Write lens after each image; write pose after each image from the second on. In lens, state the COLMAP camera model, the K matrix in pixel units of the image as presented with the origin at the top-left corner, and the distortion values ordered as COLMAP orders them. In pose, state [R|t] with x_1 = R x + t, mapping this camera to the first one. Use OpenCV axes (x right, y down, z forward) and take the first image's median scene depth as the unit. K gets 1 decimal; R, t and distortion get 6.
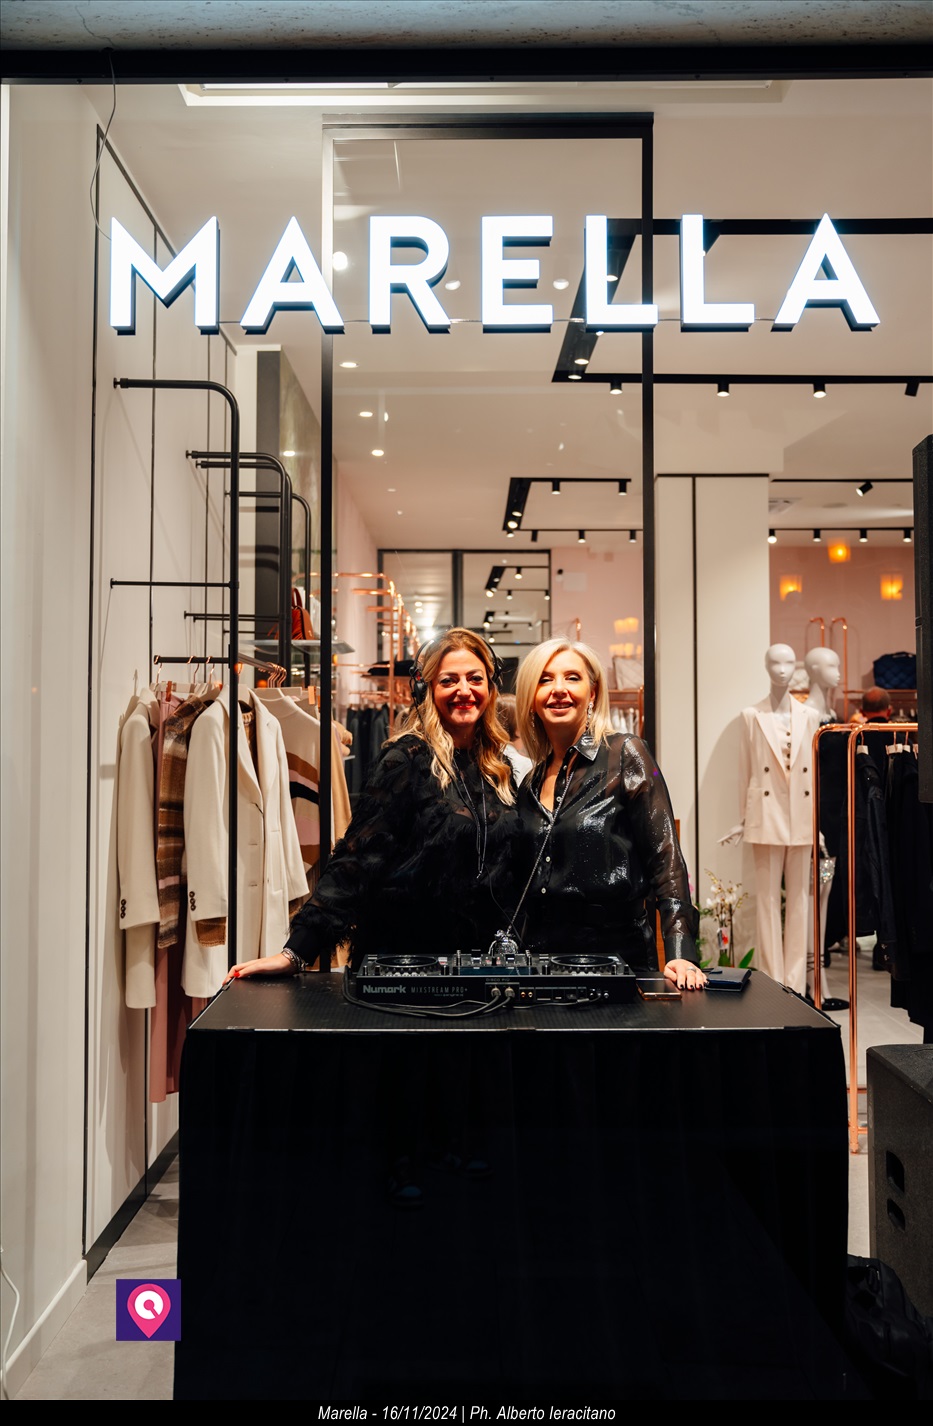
lens RADIAL K [[1355.3, 0, 449.6], [0, 1355.3, 705.1], [0, 0, 1]] dist [-0.033320, 0.004562]
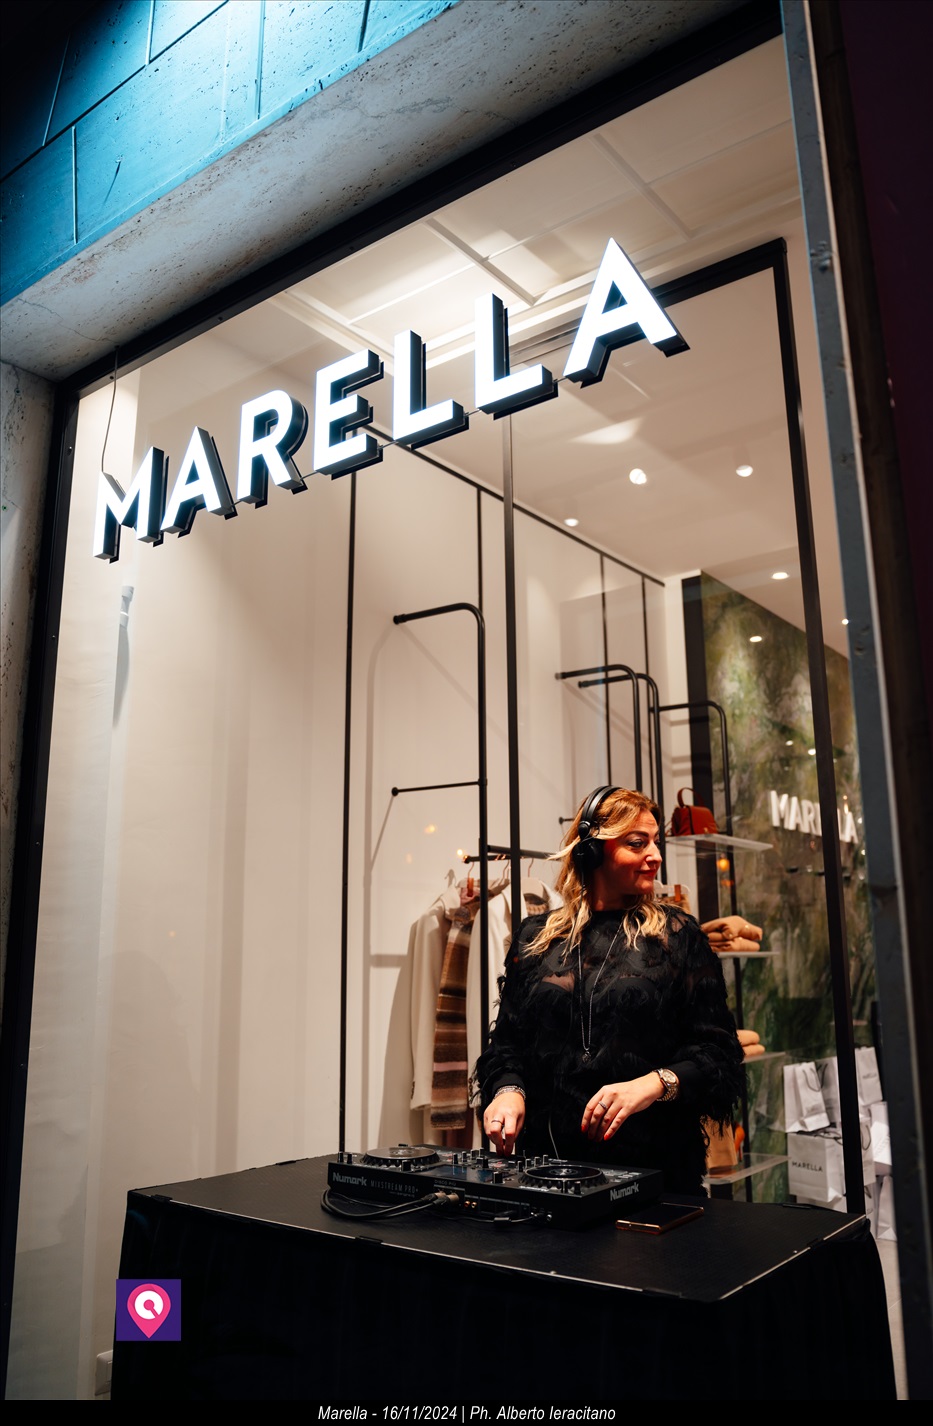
lens RADIAL K [[1120.4, 0, 466.5], [0, 1120.4, 713.0], [0, 0, 1]] dist [-0.074338, 0.002470]
pose [[0.794970, -0.138104, -0.590720, 0.363808], [0.020216, 0.979233, -0.201727, 0.036431], [0.606312, 0.148425, 0.781253, 0.291792]]
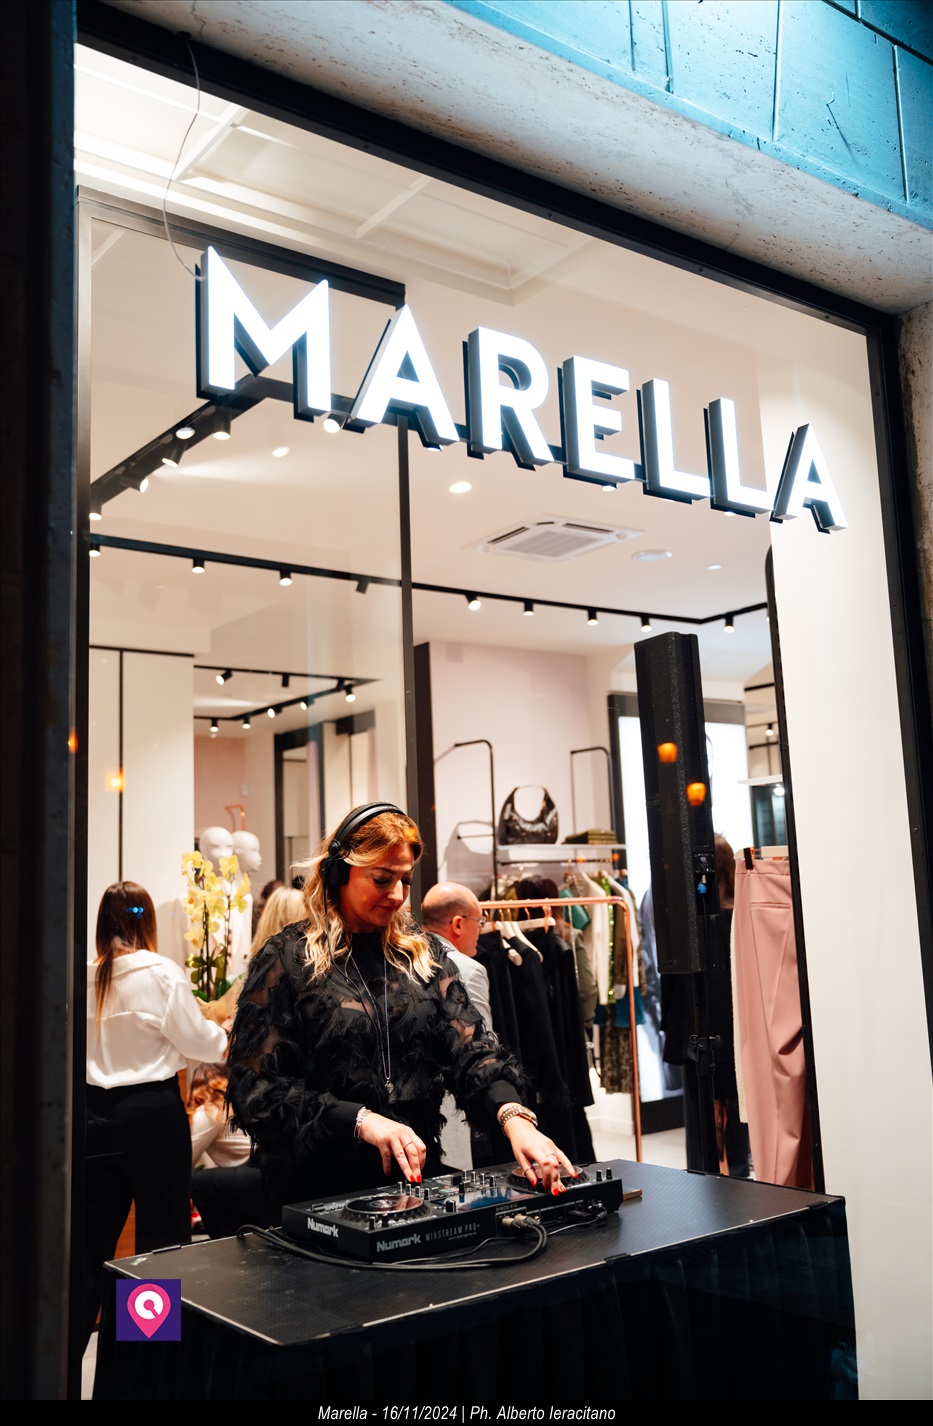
lens RADIAL K [[1337.3, 0, 466.5], [0, 1337.3, 713.0], [0, 0, 1]] dist [0.001527, 0.011019]
pose [[0.789141, 0.059856, 0.611289, -0.374334], [0.023009, 0.991661, -0.126804, -0.000958], [-0.613782, 0.114131, 0.781183, 0.225009]]
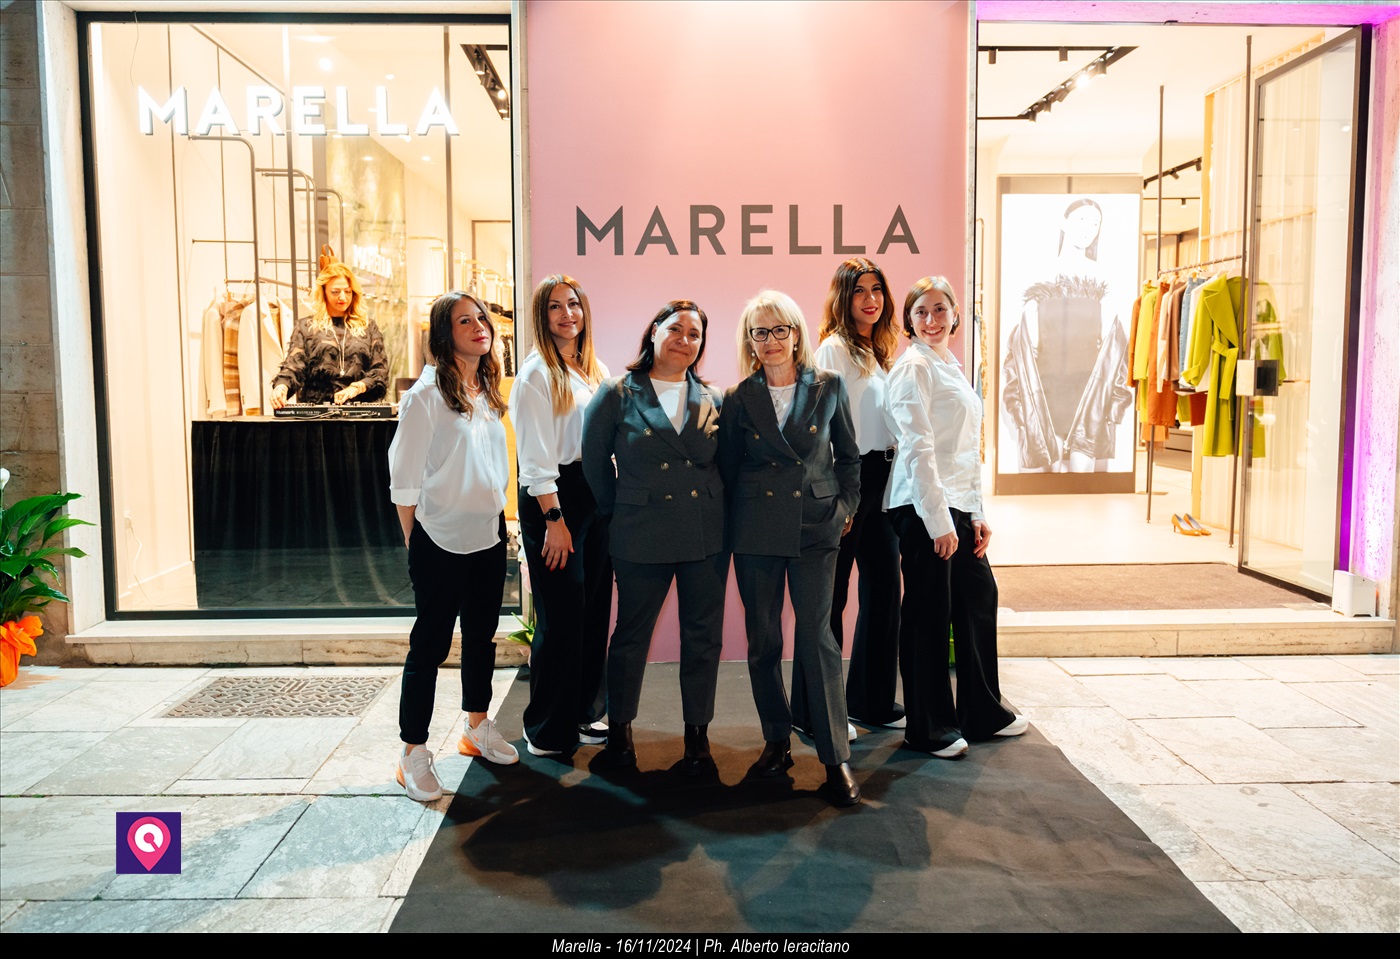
lens RADIAL K [[1118.7, 0, 668.0], [0, 1118.7, 476.9], [0, 0, 1]] dist [0.069806, -0.077394]
pose [[0.999846, -0.006193, 0.016429, 0.424356], [0.004284, 0.993500, 0.113749, 0.069147], [-0.017027, -0.113661, 0.993374, -0.718496]]
